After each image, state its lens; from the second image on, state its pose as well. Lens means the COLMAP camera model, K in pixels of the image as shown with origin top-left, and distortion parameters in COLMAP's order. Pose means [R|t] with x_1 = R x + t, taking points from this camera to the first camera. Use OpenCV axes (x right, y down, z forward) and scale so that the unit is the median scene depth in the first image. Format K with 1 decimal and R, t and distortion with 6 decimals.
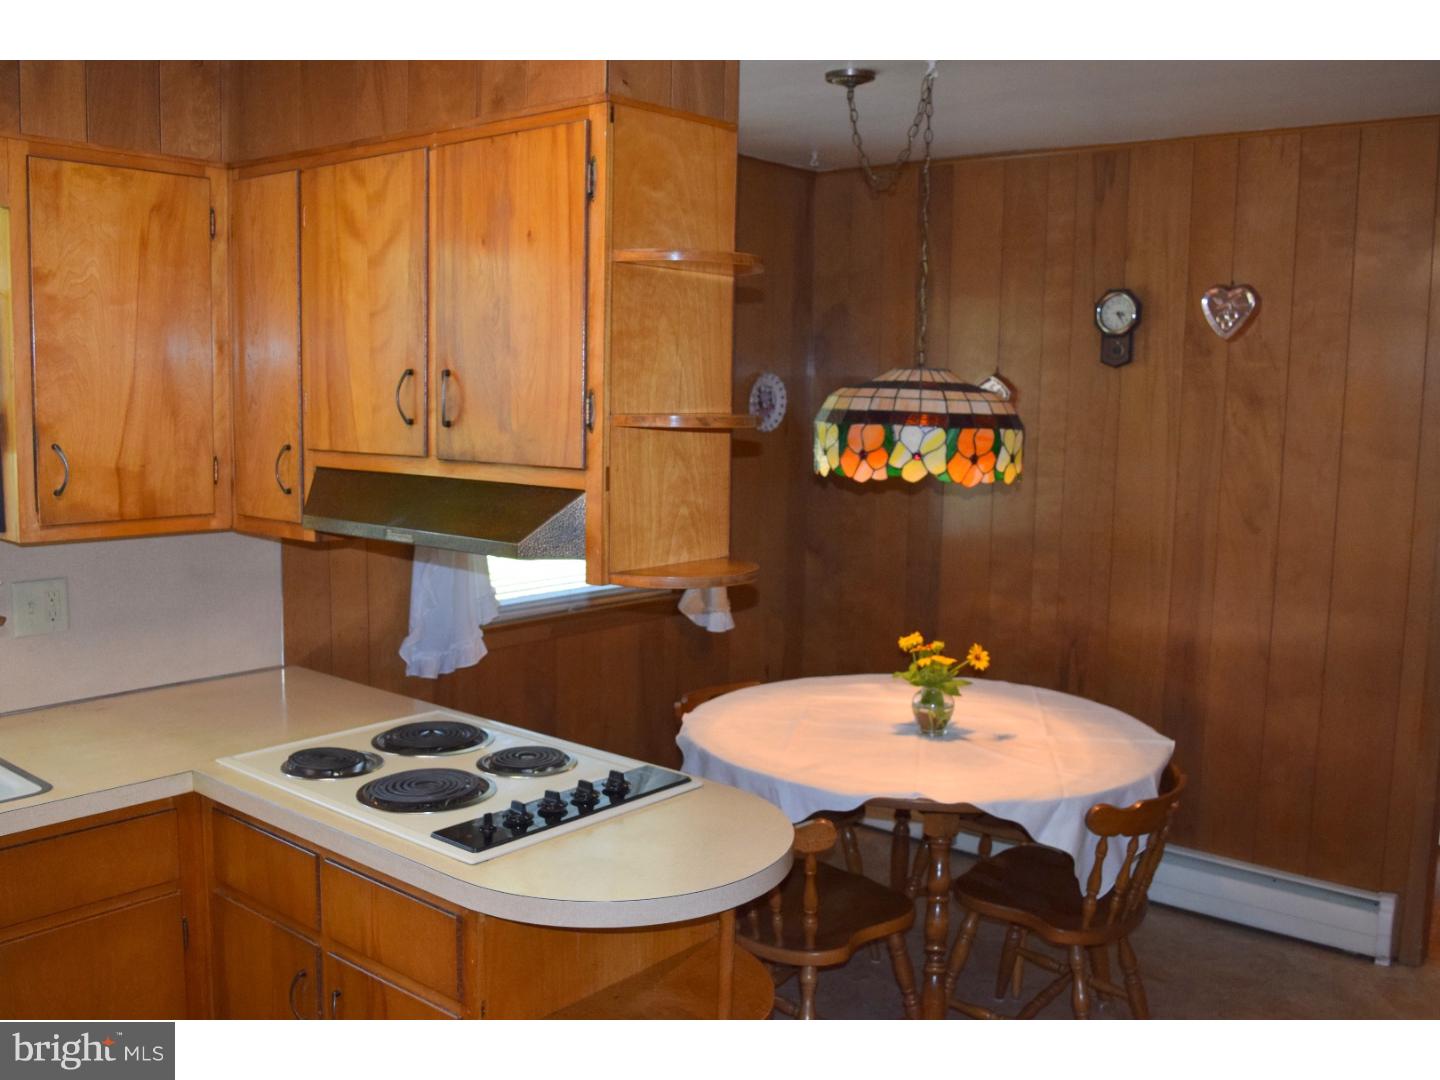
lens RADIAL K [[1318.4, 0, 716.4], [0, 1318.4, 541.2], [0, 0, 1]] dist [-0.074574, 0.000000]
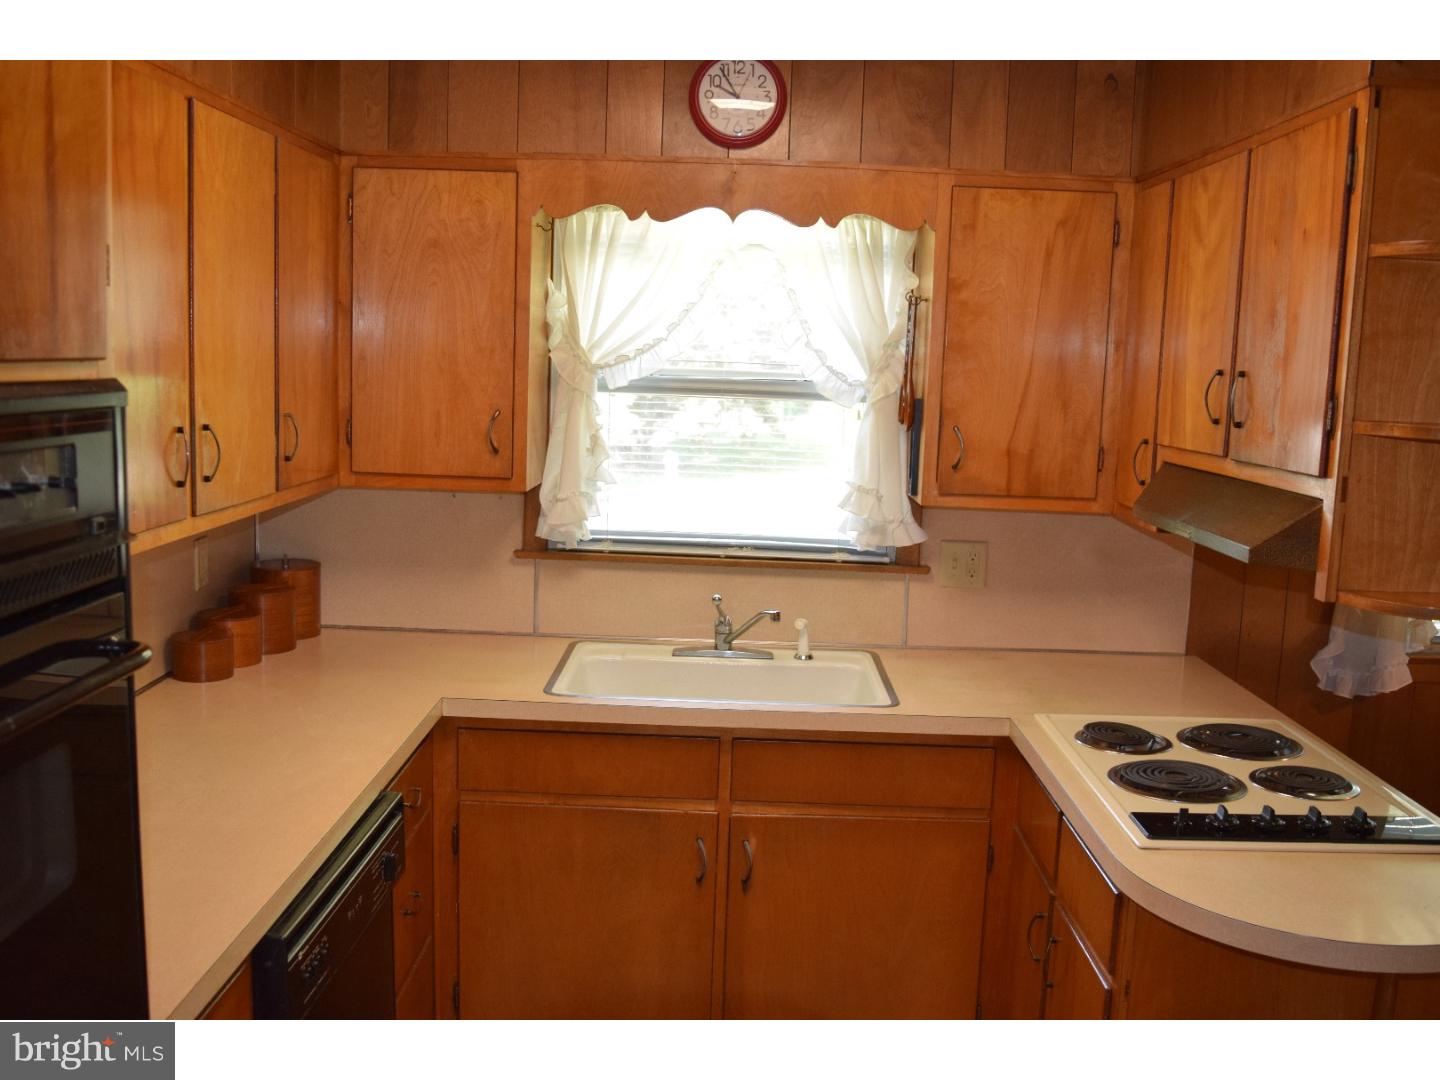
lens RADIAL K [[1318.4, 0, 713.3], [0, 1318.4, 537.7], [0, 0, 1]] dist [-0.074574, 0.000000]
pose [[0.626416, 0.108217, -0.771940, 0.295380], [-0.112113, 0.992528, 0.048163, -0.006184], [0.771384, 0.056375, 0.633868, 0.061863]]
